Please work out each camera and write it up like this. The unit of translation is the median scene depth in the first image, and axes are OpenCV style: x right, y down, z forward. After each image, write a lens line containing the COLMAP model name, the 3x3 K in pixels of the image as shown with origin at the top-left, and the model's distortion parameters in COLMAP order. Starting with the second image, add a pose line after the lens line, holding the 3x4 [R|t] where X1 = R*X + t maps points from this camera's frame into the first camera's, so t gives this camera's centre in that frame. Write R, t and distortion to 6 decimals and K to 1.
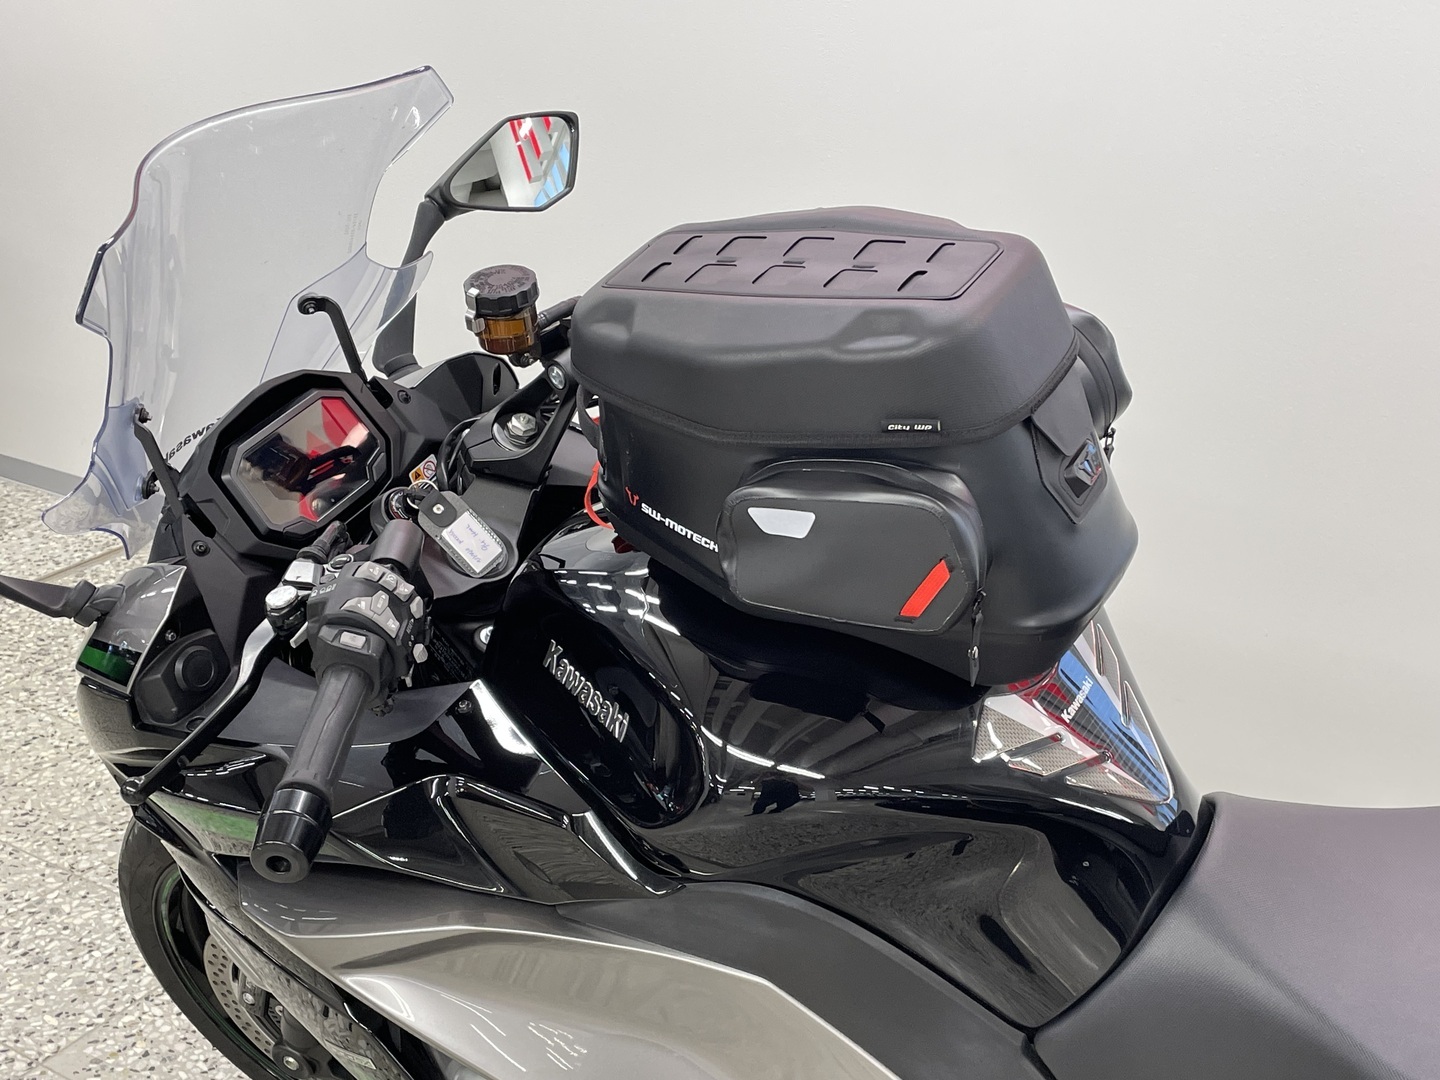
lens RADIAL K [[1733.9, 0, 691.1], [0, 1733.9, 519.6], [0, 0, 1]] dist [0.096702, -0.143419]
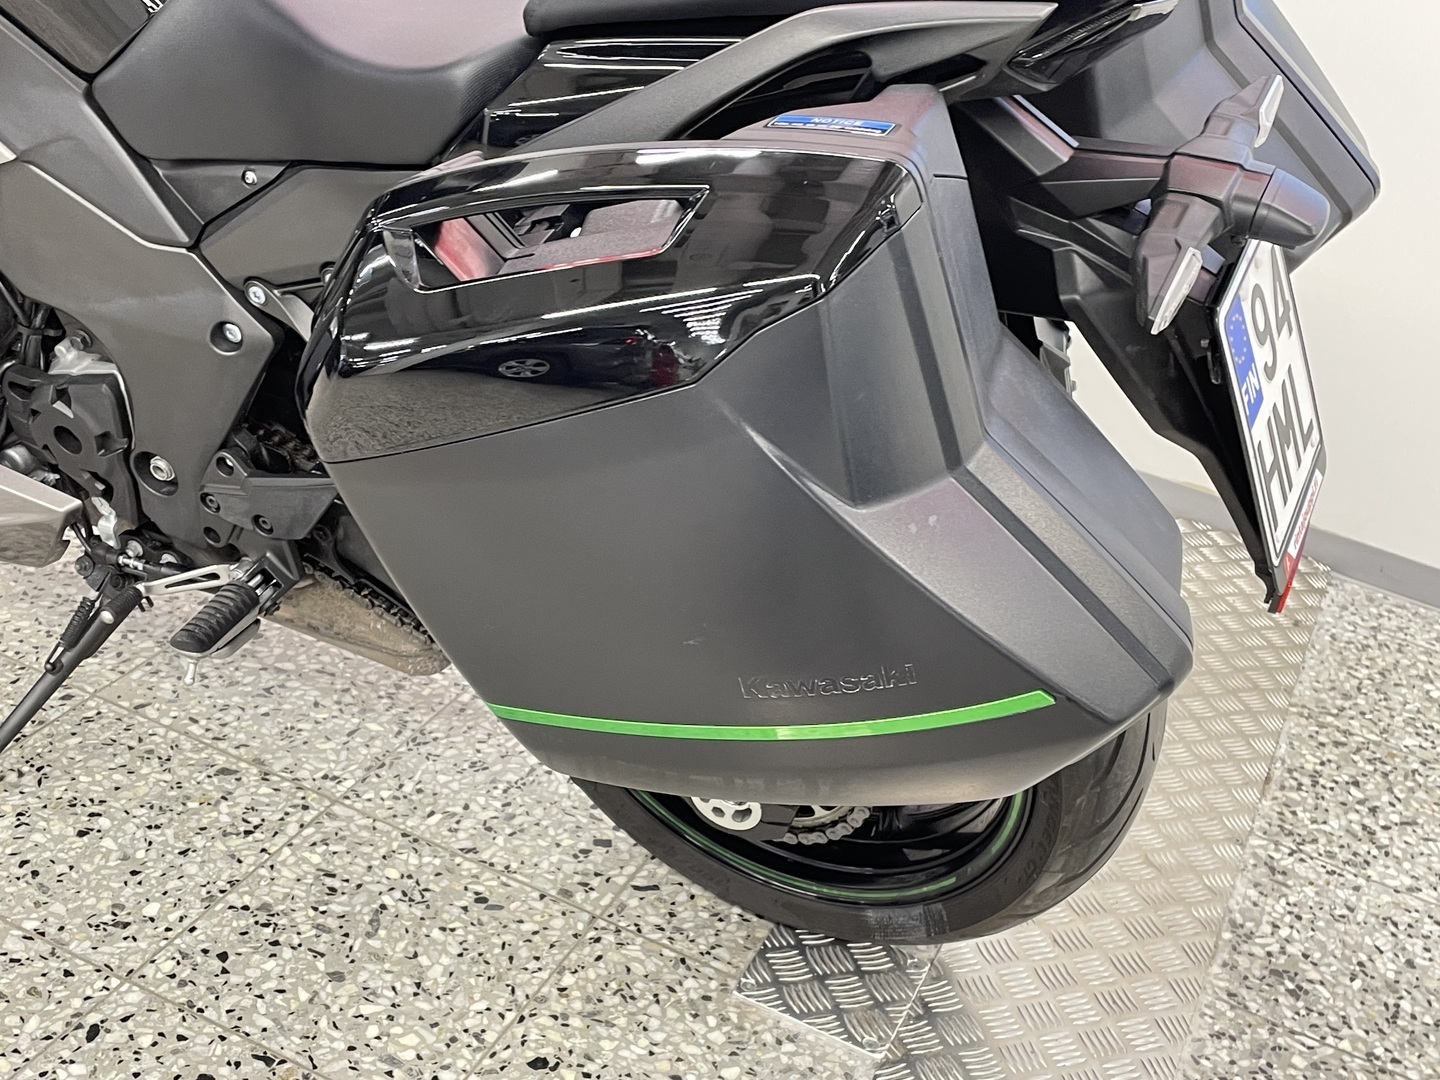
lens RADIAL K [[1731.2, 0, 725.2], [0, 1731.2, 547.4], [0, 0, 1]] dist [0.121575, -0.220179]
pose [[0.975556, 0.057541, 0.212082, 0.378773], [-0.086566, 0.987699, 0.130219, 0.416251], [-0.201980, -0.145396, 0.968537, -0.254383]]
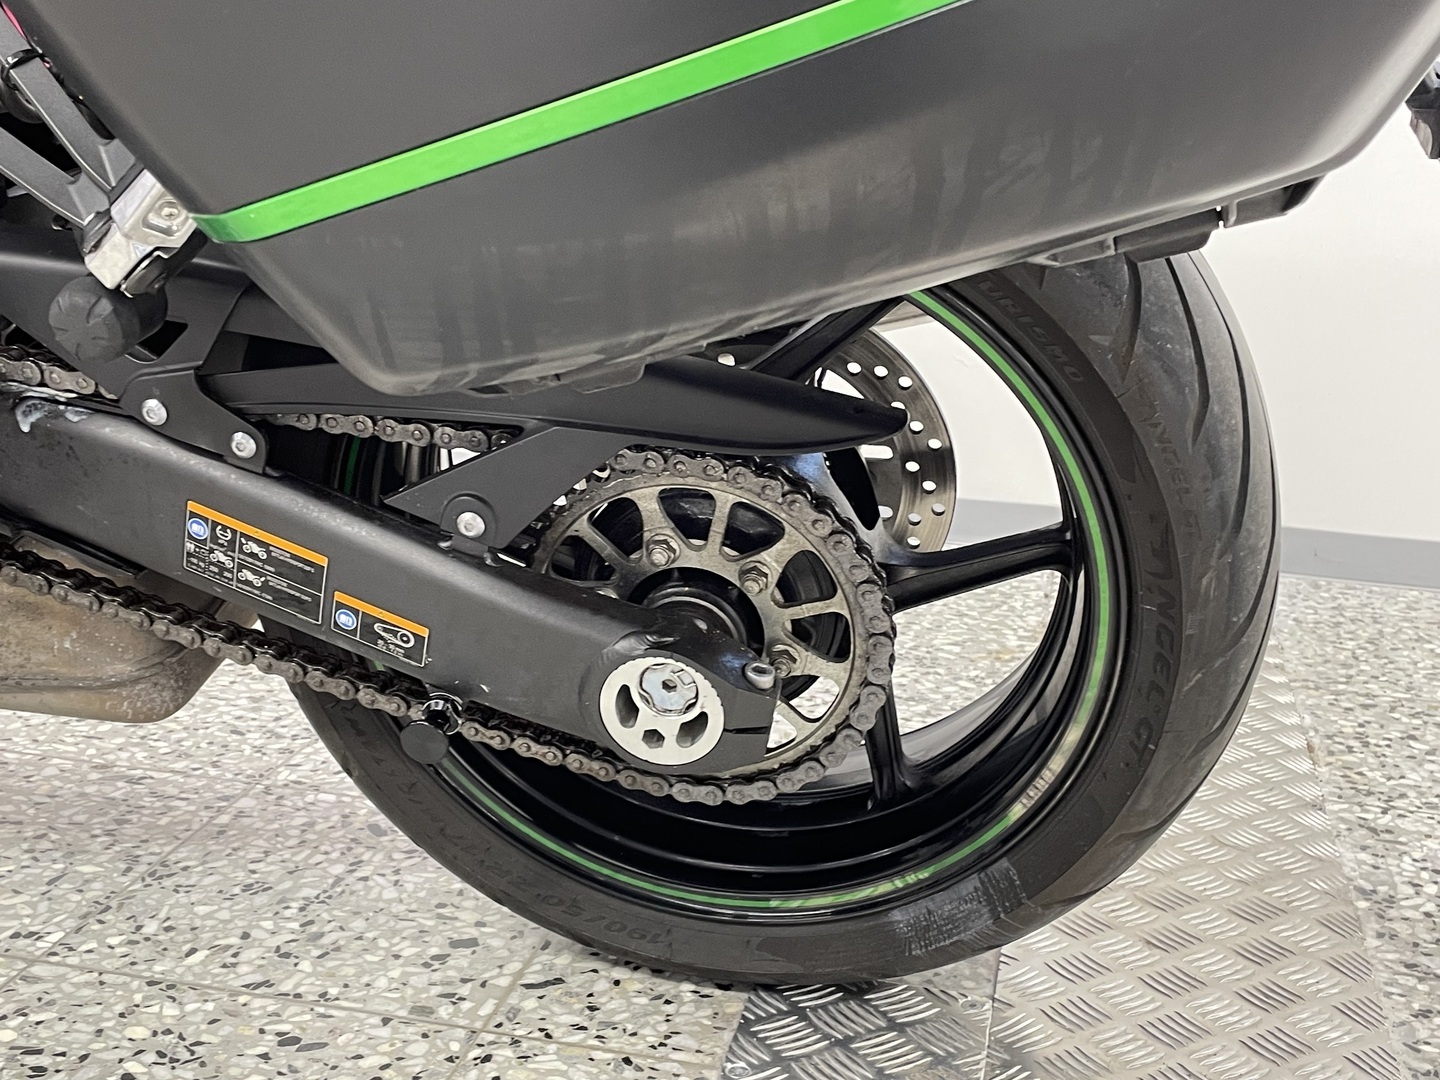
lens RADIAL K [[1733.9, 0, 691.1], [0, 1733.9, 519.6], [0, 0, 1]] dist [0.096702, -0.143419]
pose [[0.939474, -0.057130, 0.337823, 0.408890], [0.100783, 0.988457, -0.113114, 0.763666], [-0.327461, 0.140315, 0.934388, 0.185894]]
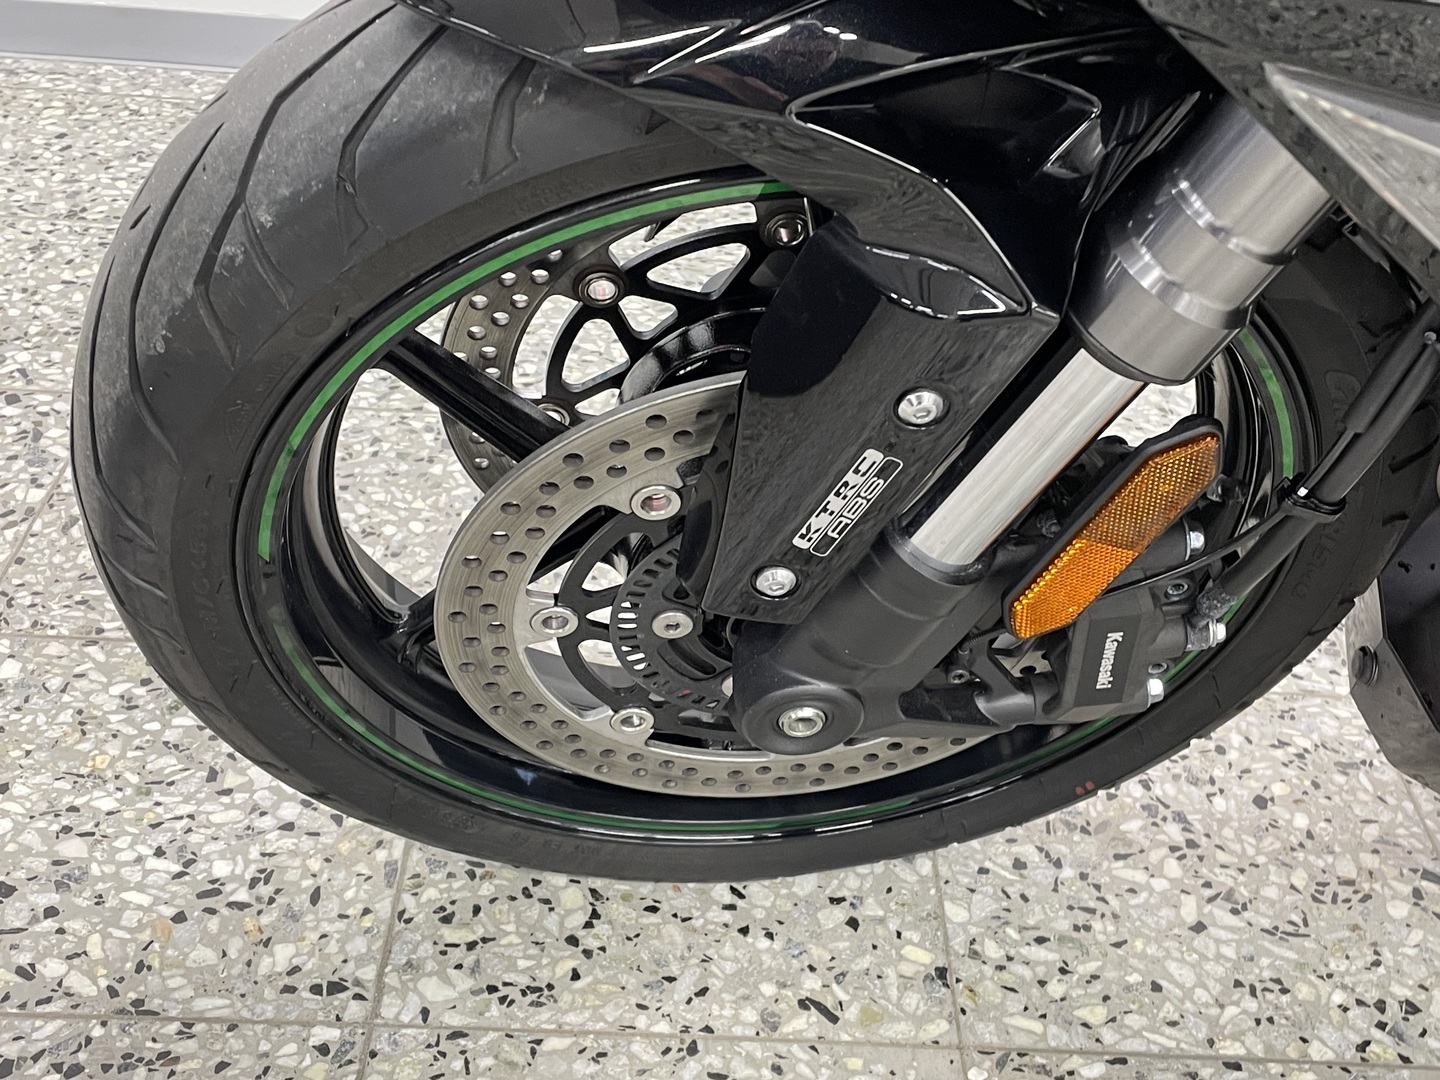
lens RADIAL K [[1731.2, 0, 725.2], [0, 1731.2, 547.4], [0, 0, 1]] dist [0.121575, -0.220179]
pose [[0.833745, -0.275139, 0.478714, -0.656982], [0.153027, 0.948183, 0.278446, 0.255220], [-0.530520, -0.158897, 0.832647, 1.078540]]
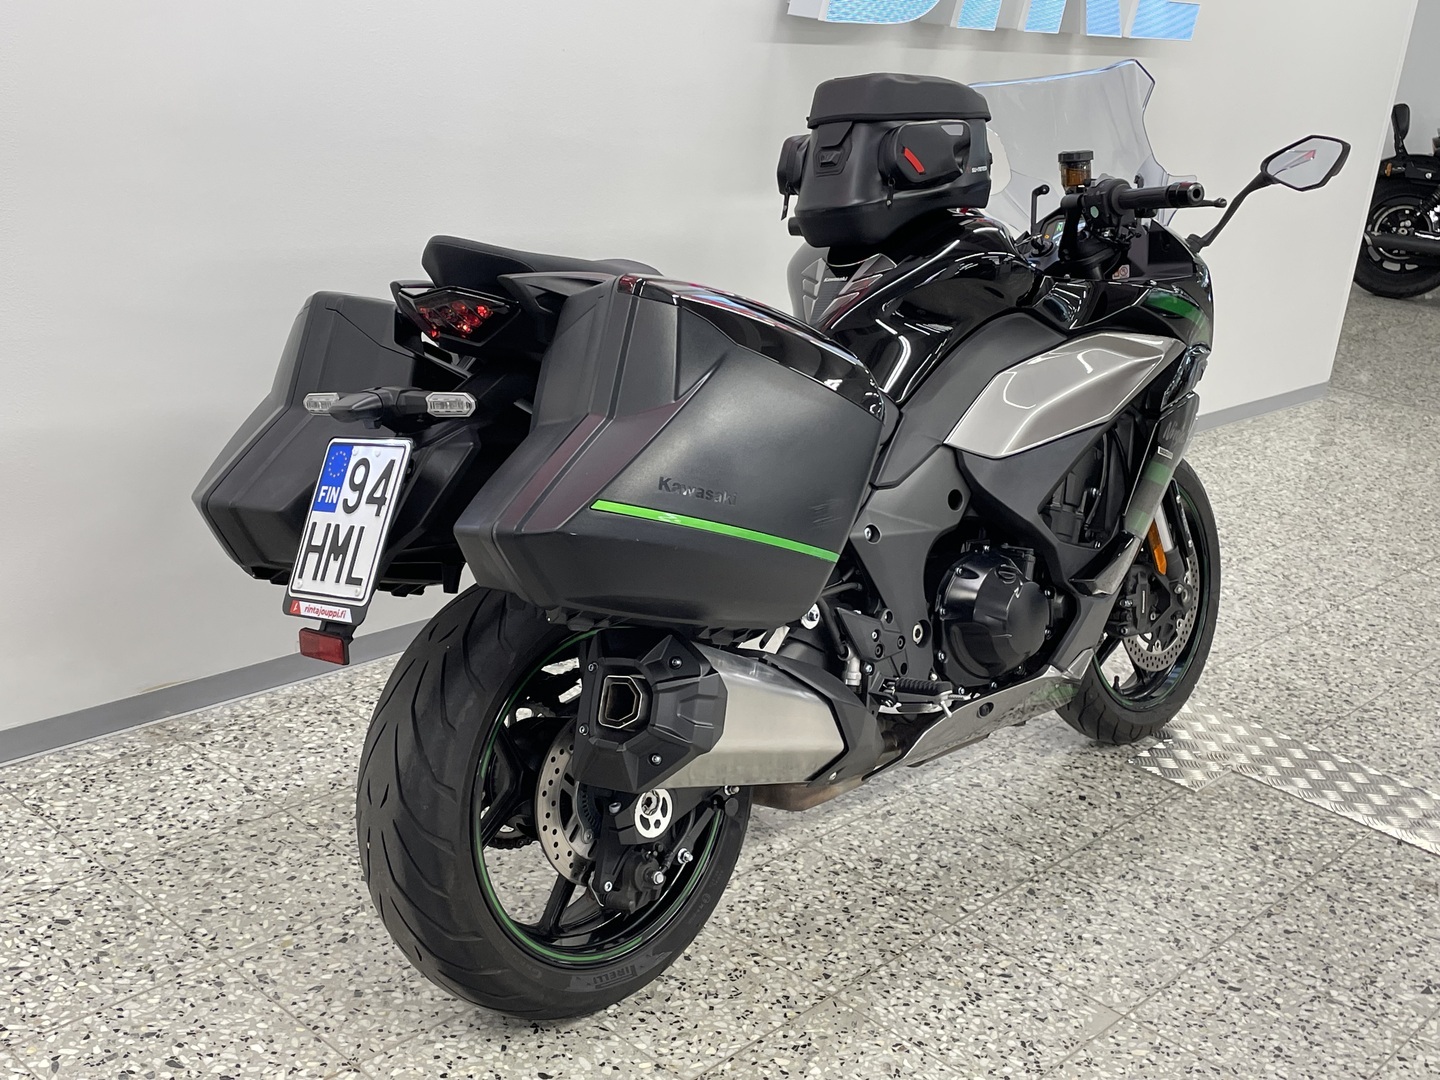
lens RADIAL K [[1725.5, 0, 743.5], [0, 1725.5, 530.3], [0, 0, 1]] dist [0.120042, -0.200427]
pose [[0.148035, -0.308512, 0.939631, -1.866583], [0.273652, 0.925781, 0.260852, -0.352634], [-0.950368, 0.218516, 0.221473, 1.010248]]
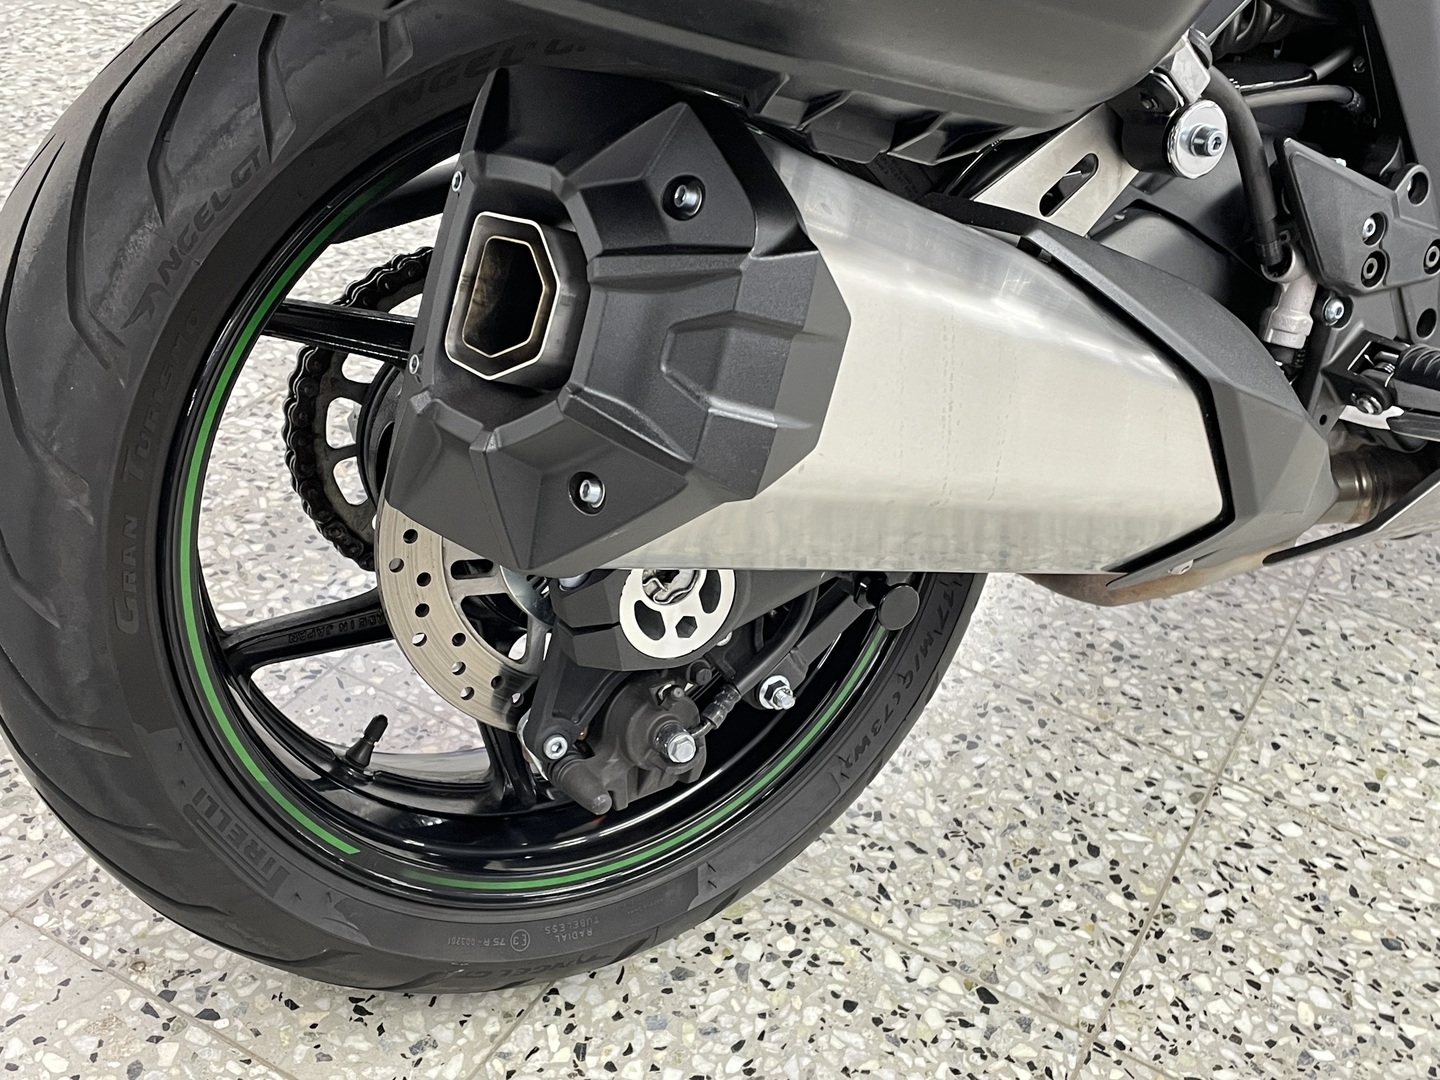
lens RADIAL K [[1731.2, 0, 725.2], [0, 1731.2, 547.4], [0, 0, 1]] dist [0.121575, -0.220179]
pose [[-0.072171, -0.575500, 0.814611, -0.928182], [0.266911, 0.775809, 0.571734, 0.117962], [-0.961015, 0.258691, 0.097616, 1.129914]]
